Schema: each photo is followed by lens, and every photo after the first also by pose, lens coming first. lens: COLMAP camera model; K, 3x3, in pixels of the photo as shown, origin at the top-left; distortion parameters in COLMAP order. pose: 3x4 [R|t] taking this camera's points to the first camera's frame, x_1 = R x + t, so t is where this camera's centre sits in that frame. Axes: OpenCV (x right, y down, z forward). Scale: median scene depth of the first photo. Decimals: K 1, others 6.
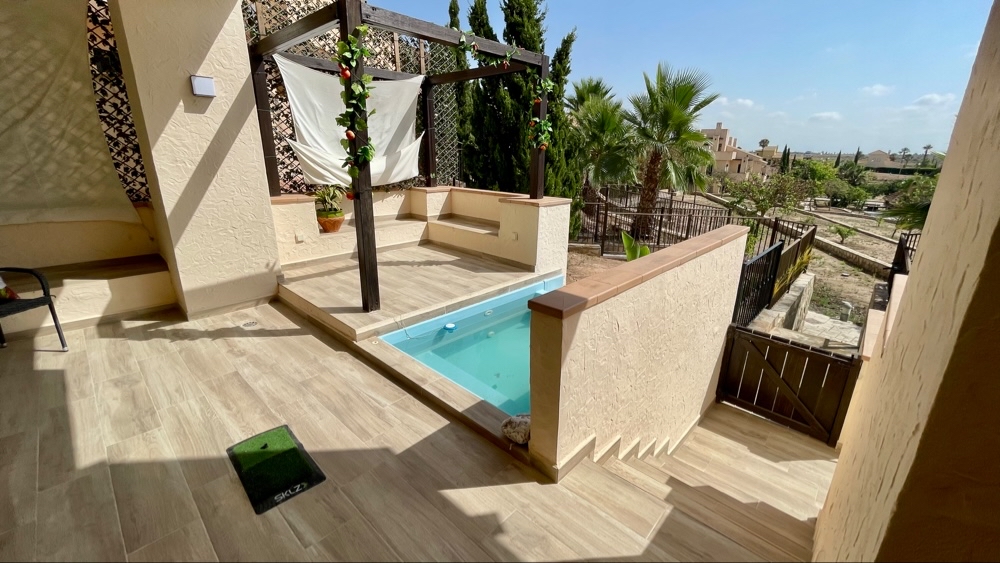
lens RADIAL K [[411.0, 0, 500.6], [0, 411.0, 277.5], [0, 0, 1]] dist [0.000141, 0.000198]
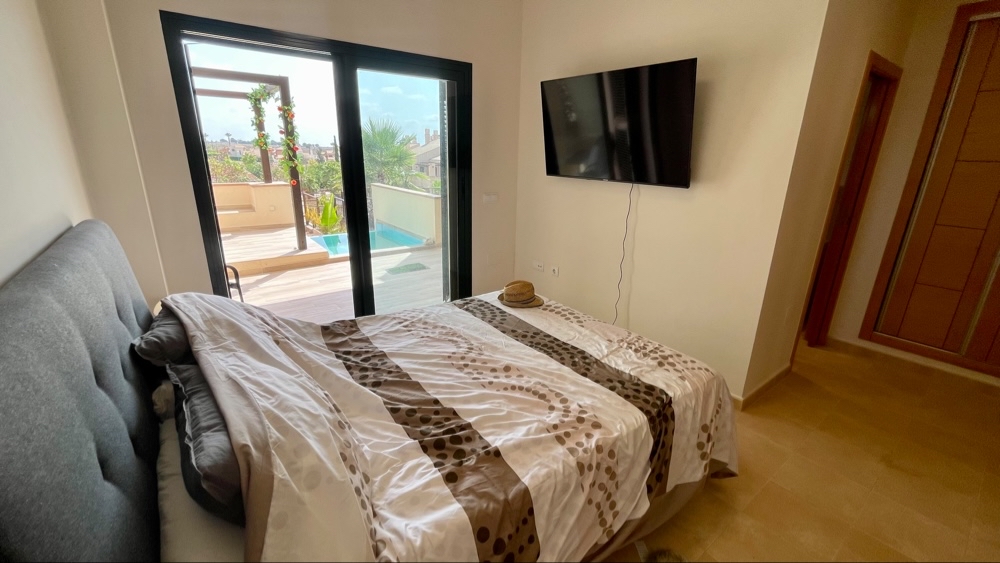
lens RADIAL K [[411.0, 0, 500.6], [0, 411.0, 277.5], [0, 0, 1]] dist [0.000141, 0.000198]
pose [[0.153483, -0.299035, 0.941818, -1.870670], [0.267265, 0.930150, 0.251776, -0.023935], [-0.951321, 0.213072, 0.222683, -0.142270]]
